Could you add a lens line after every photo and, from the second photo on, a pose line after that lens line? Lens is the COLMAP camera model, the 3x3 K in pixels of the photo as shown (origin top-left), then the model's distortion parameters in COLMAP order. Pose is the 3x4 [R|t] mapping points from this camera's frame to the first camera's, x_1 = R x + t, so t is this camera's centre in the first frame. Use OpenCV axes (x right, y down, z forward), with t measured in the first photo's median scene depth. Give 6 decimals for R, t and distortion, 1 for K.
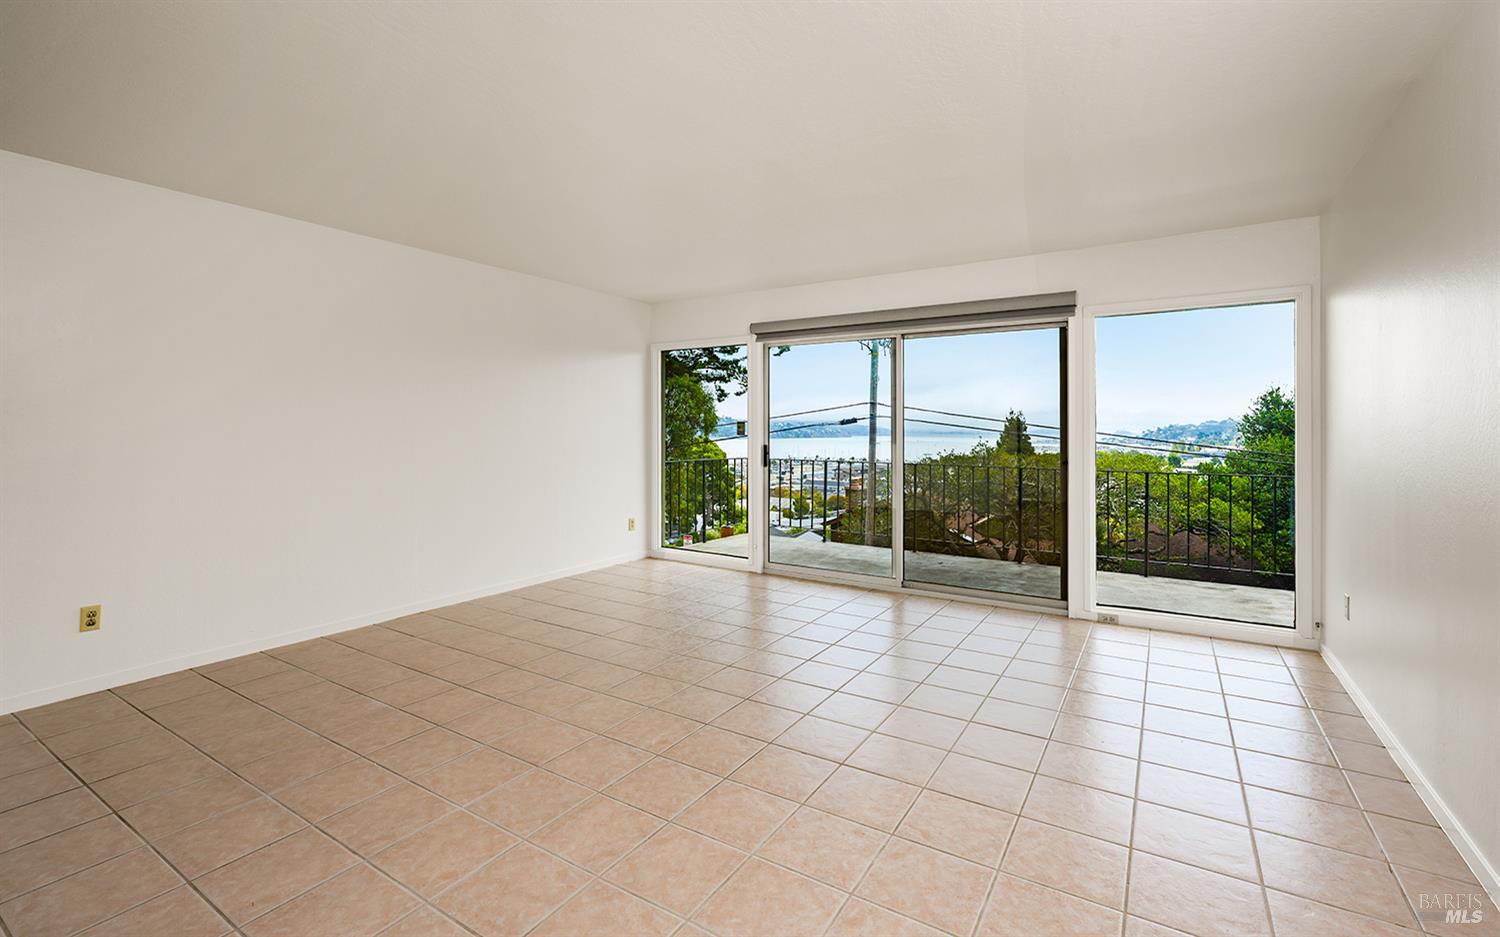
lens RADIAL K [[658.2, 0, 744.8], [0, 658.2, 425.6], [0, 0, 1]] dist [0.000626, 0.000062]
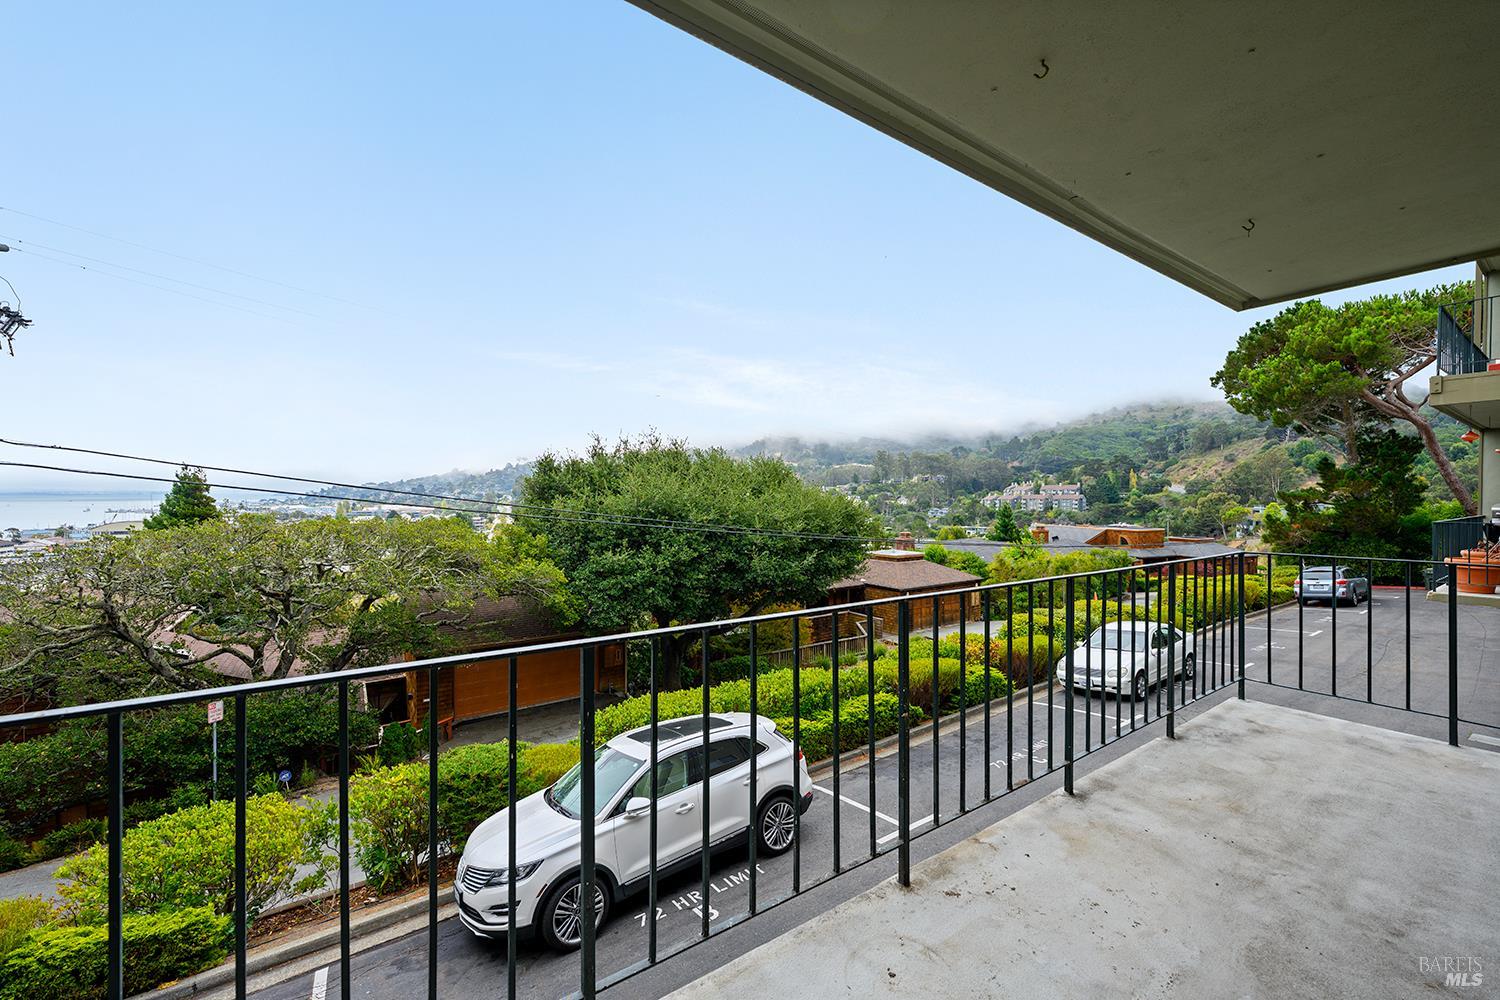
lens RADIAL K [[603.1, 0, 743.5], [0, 603.1, 503.0], [0, 0, 1]] dist [0.000181, -0.000221]
pose [[0.388867, -0.013850, 0.921190, -0.002997], [-0.011139, 0.999743, 0.019733, 0.002670], [-0.921227, -0.017935, 0.388613, 0.263365]]
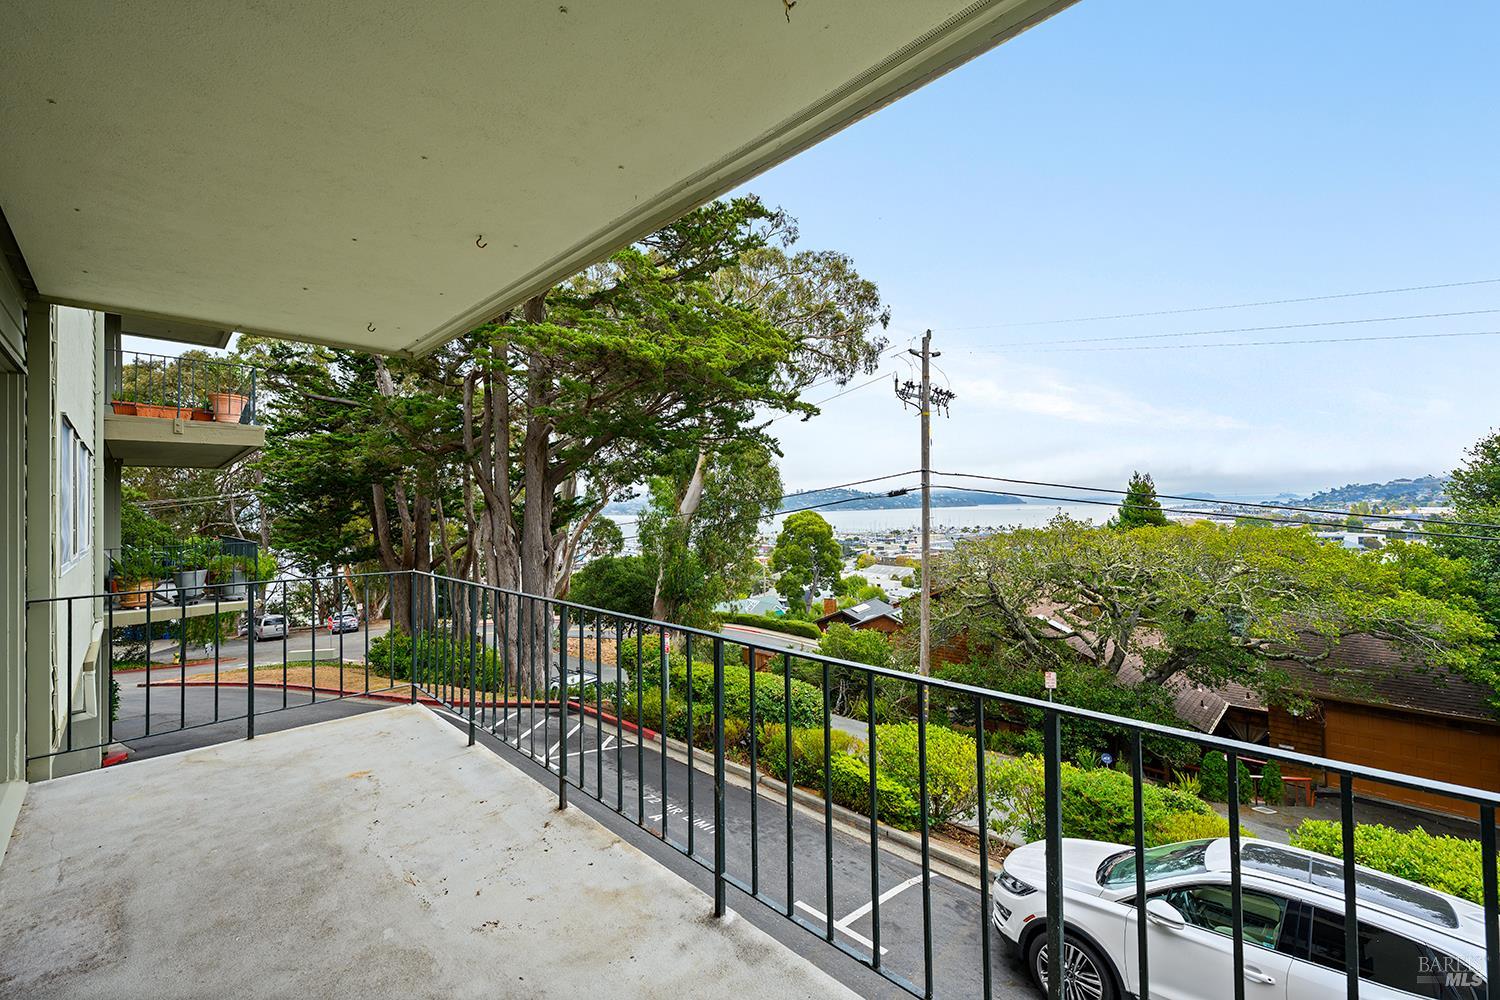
lens RADIAL K [[603.1, 0, 742.4], [0, 603.1, 493.4], [0, 0, 1]] dist [0.000181, -0.000221]
pose [[0.976801, -0.024962, -0.212688, 0.128367], [0.023072, 0.999669, -0.011367, -0.001358], [0.212901, 0.006196, 0.977054, 0.176645]]
